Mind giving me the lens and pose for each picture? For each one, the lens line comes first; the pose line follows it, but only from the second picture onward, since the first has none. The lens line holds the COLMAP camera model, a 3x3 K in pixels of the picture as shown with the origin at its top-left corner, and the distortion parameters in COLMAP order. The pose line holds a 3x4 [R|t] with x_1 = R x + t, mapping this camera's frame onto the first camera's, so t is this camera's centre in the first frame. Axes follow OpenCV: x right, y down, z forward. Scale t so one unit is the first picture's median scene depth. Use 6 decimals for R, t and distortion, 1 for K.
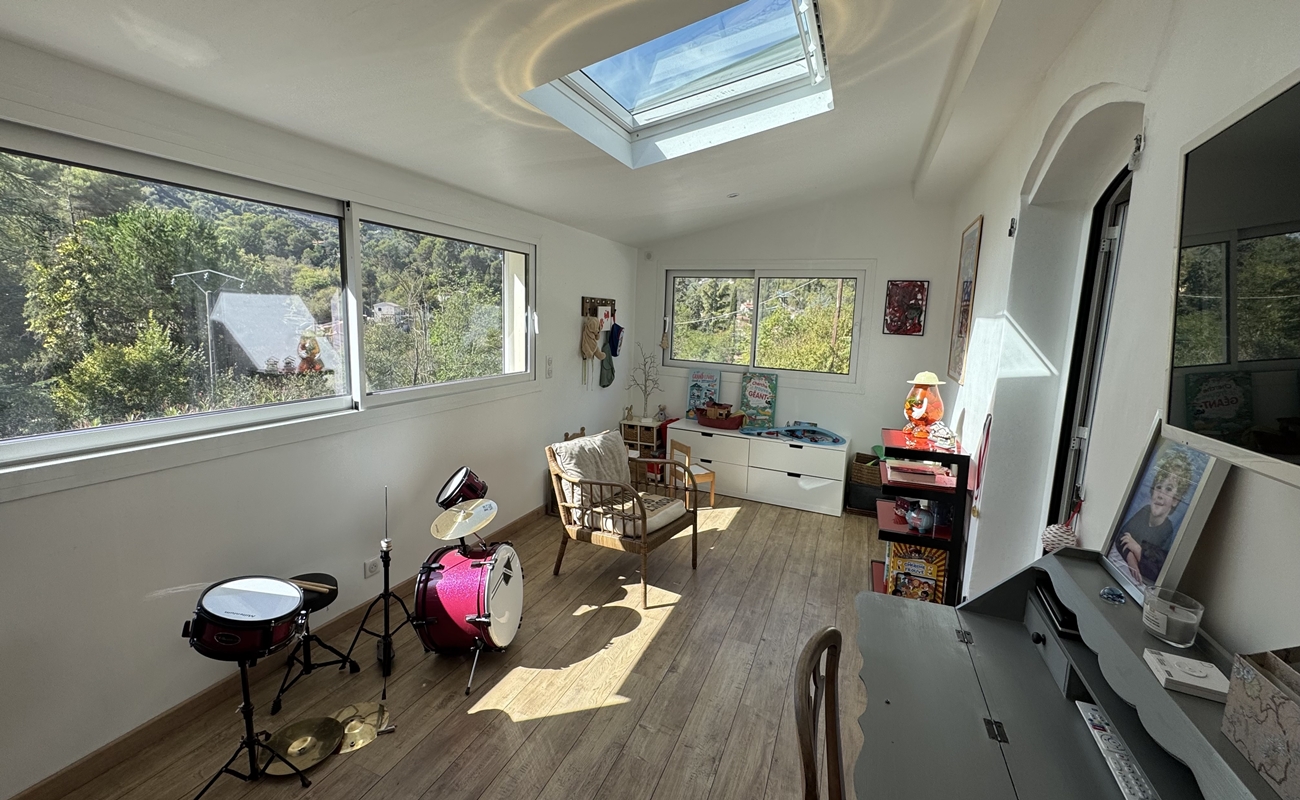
lens RADIAL K [[522.9, 0, 656.4], [0, 522.9, 379.7], [0, 0, 1]] dist [-0.003120, 0.001073]
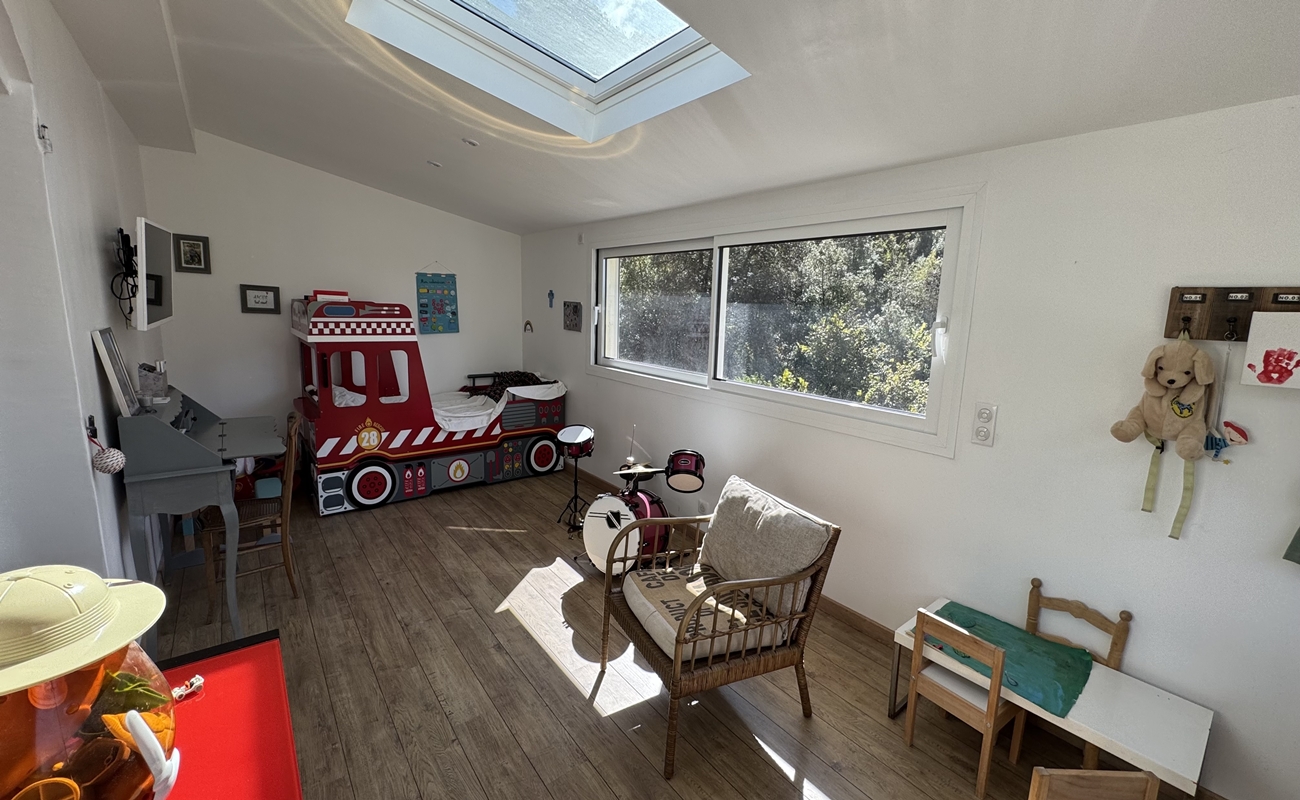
lens RADIAL K [[522.9, 0, 647.1], [0, 522.9, 383.5], [0, 0, 1]] dist [-0.003120, 0.001073]
pose [[-0.497520, 0.082361, -0.863534, 0.664787], [-0.157855, 0.970265, 0.183488, -0.169882], [0.852969, 0.227602, -0.469725, 1.463287]]
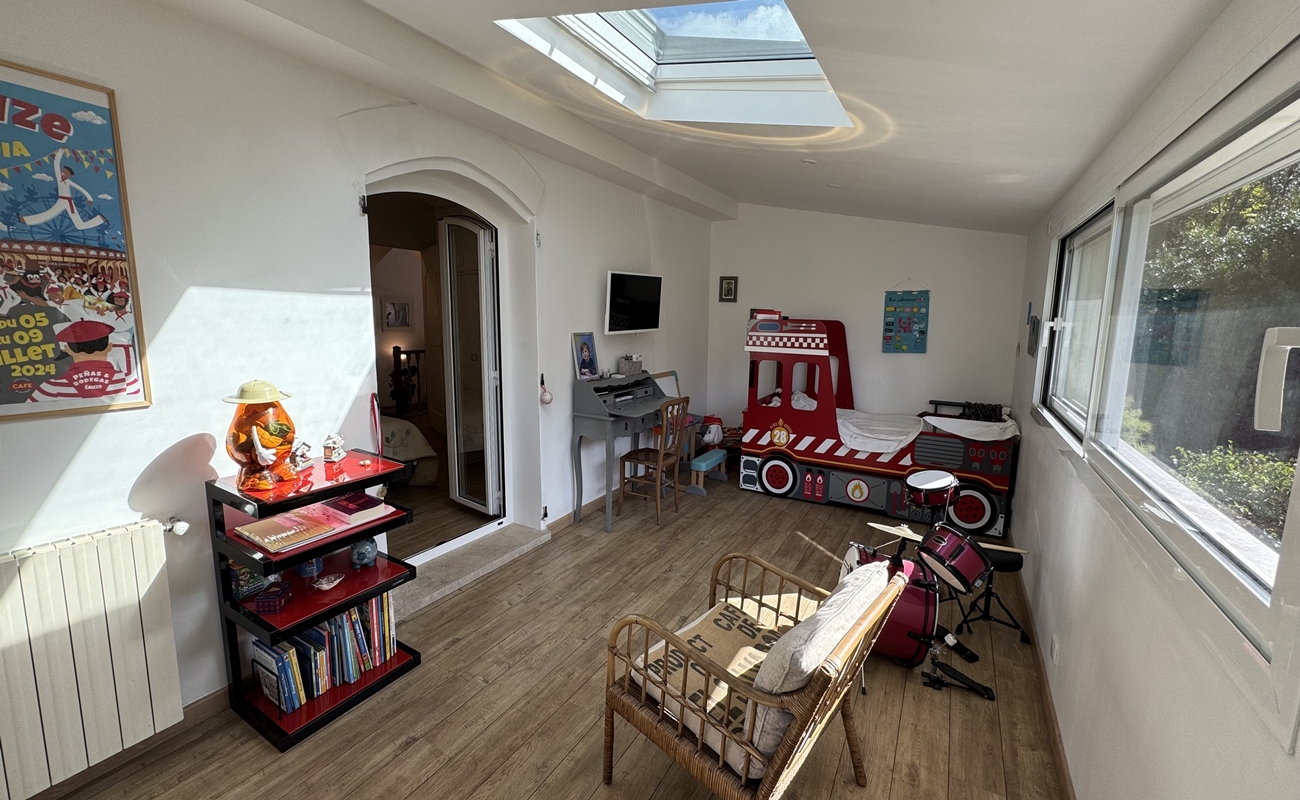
lens RADIAL K [[522.9, 0, 656.7], [0, 522.9, 388.7], [0, 0, 1]] dist [-0.003120, 0.001073]
pose [[-0.987258, -0.066801, 0.144425, -0.040423], [-0.026022, 0.963174, 0.267618, -0.224478], [-0.156984, 0.260450, -0.952640, 1.794038]]
